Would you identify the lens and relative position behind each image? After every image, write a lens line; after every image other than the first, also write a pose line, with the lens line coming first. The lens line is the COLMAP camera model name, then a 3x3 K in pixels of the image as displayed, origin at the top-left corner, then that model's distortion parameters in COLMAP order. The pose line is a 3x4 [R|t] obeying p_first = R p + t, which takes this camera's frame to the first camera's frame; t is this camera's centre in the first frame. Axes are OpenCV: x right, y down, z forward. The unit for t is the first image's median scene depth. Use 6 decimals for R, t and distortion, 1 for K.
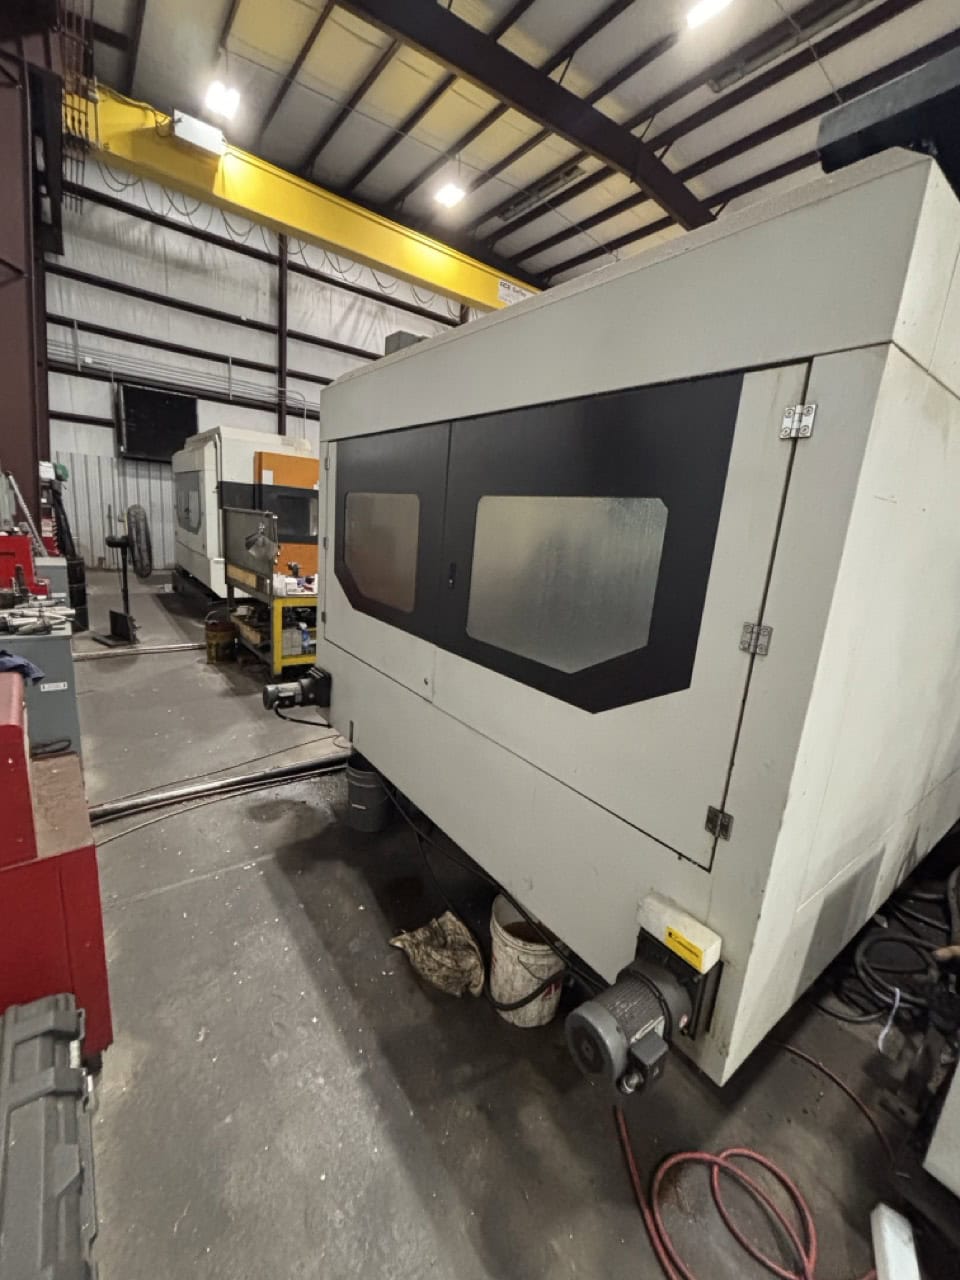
lens RADIAL K [[522.1, 0, 493.0], [0, 522.1, 640.5], [0, 0, 1]] dist [0.001764, -0.000188]
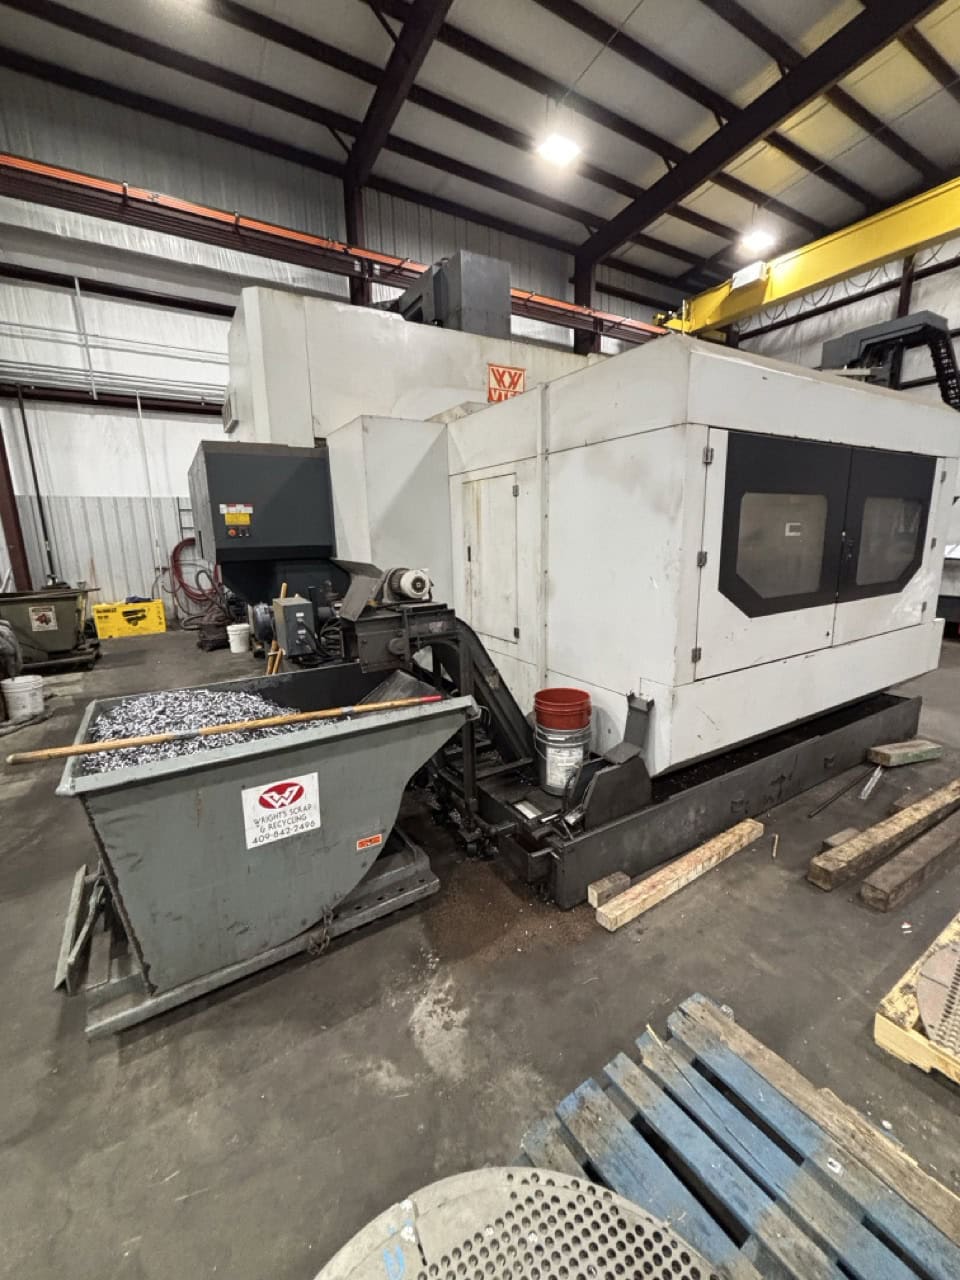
lens RADIAL K [[522.1, 0, 484.9], [0, 522.1, 636.3], [0, 0, 1]] dist [0.001764, -0.000188]
pose [[-0.106291, 0.115220, -0.987637, 1.179090], [-0.203552, 0.969707, 0.135035, -0.044379], [0.973277, 0.215388, -0.079618, 0.682060]]
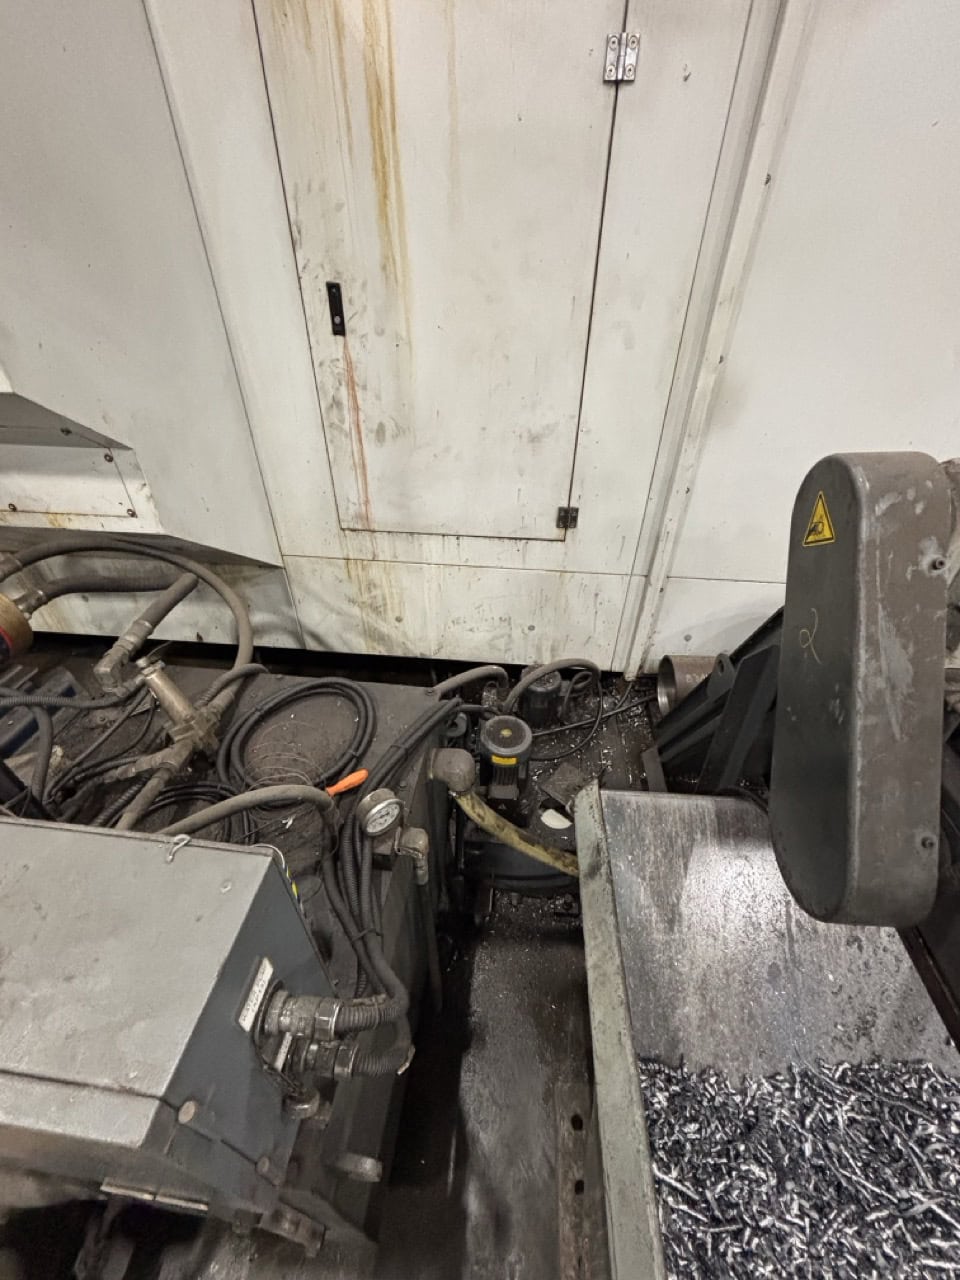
lens RADIAL K [[522.1, 0, 485.9], [0, 522.1, 635.4], [0, 0, 1]] dist [0.001764, -0.000188]
pose [[0.727291, 0.353427, -0.588334, 0.831136], [-0.098879, 0.902233, 0.419761, -0.031589], [0.679169, -0.247114, 0.691132, 0.497380]]
